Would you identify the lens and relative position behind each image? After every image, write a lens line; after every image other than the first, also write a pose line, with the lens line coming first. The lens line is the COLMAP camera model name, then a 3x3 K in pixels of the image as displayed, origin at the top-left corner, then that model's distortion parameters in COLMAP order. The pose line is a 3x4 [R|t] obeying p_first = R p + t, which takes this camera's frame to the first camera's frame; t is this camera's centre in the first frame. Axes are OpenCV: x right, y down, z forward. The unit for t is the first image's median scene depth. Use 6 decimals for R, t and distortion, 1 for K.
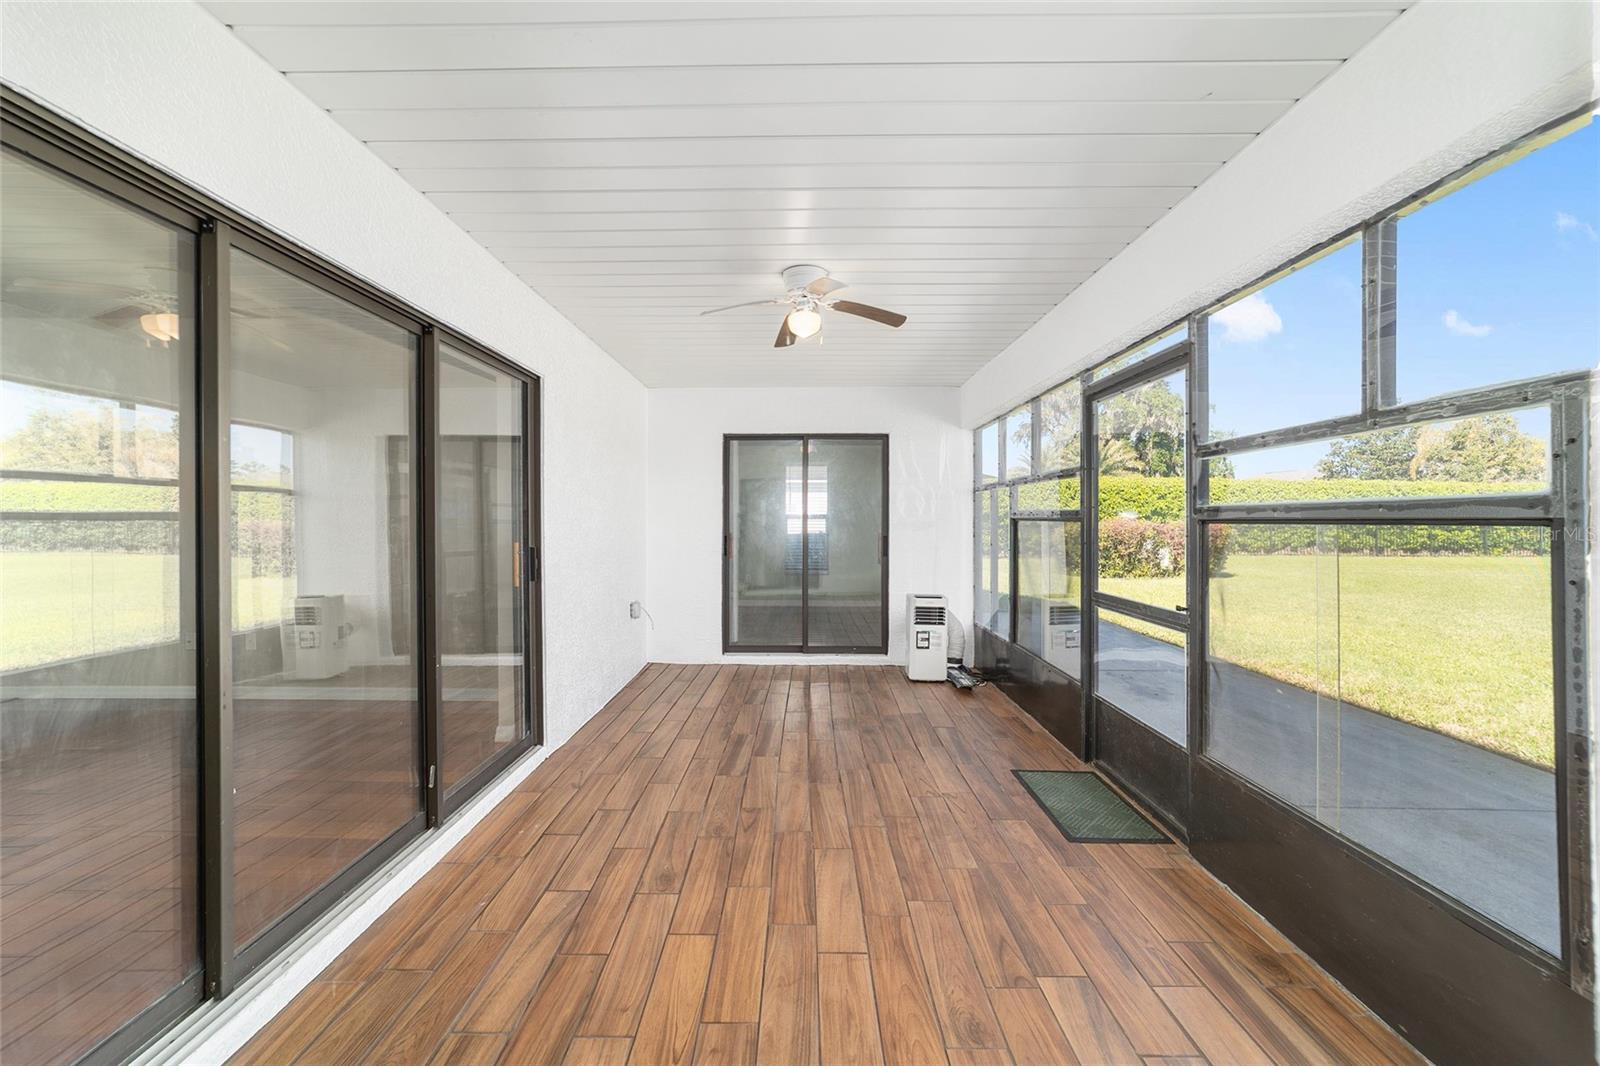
lens RADIAL K [[610.0, 0, 801.1], [0, 610.0, 527.1], [0, 0, 1]] dist [-0.018492, 0.008467]
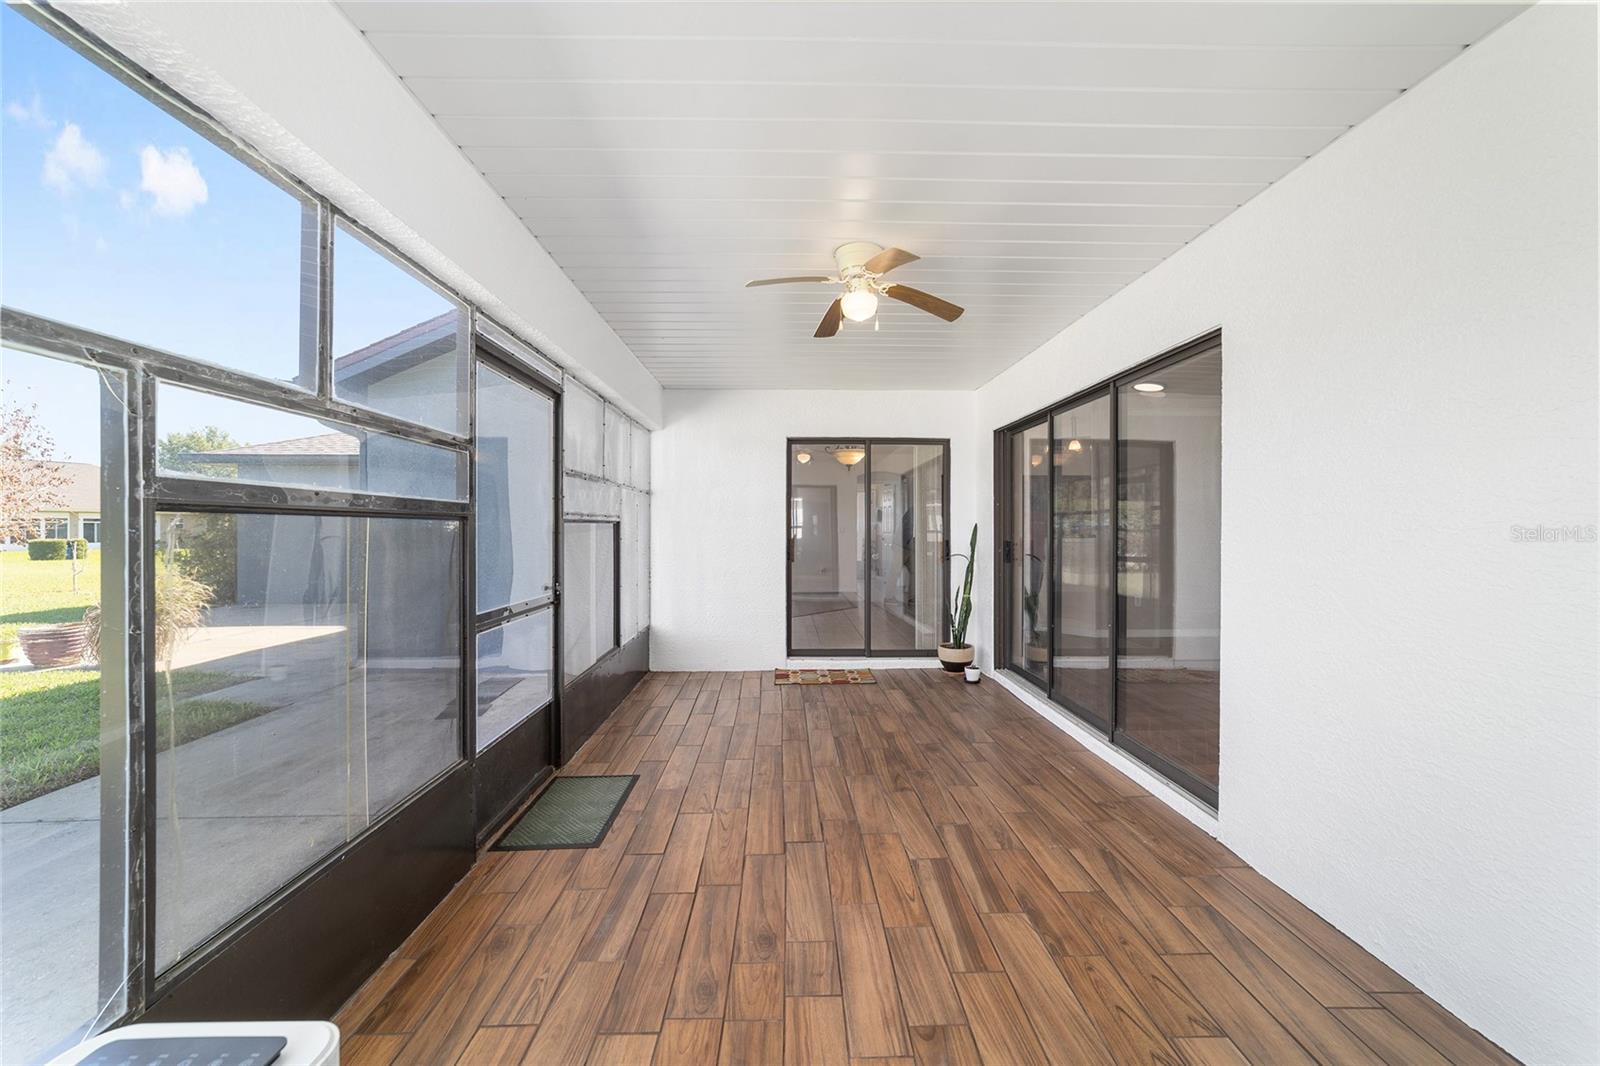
lens RADIAL K [[610.0, 0, 801.1], [0, 610.0, 527.1], [0, 0, 1]] dist [-0.018492, 0.008467]
pose [[-0.999405, -0.000353, -0.034502, 0.130413], [-0.000797, 0.999917, 0.012851, -0.012255], [0.034495, 0.012871, -0.999322, 1.963145]]
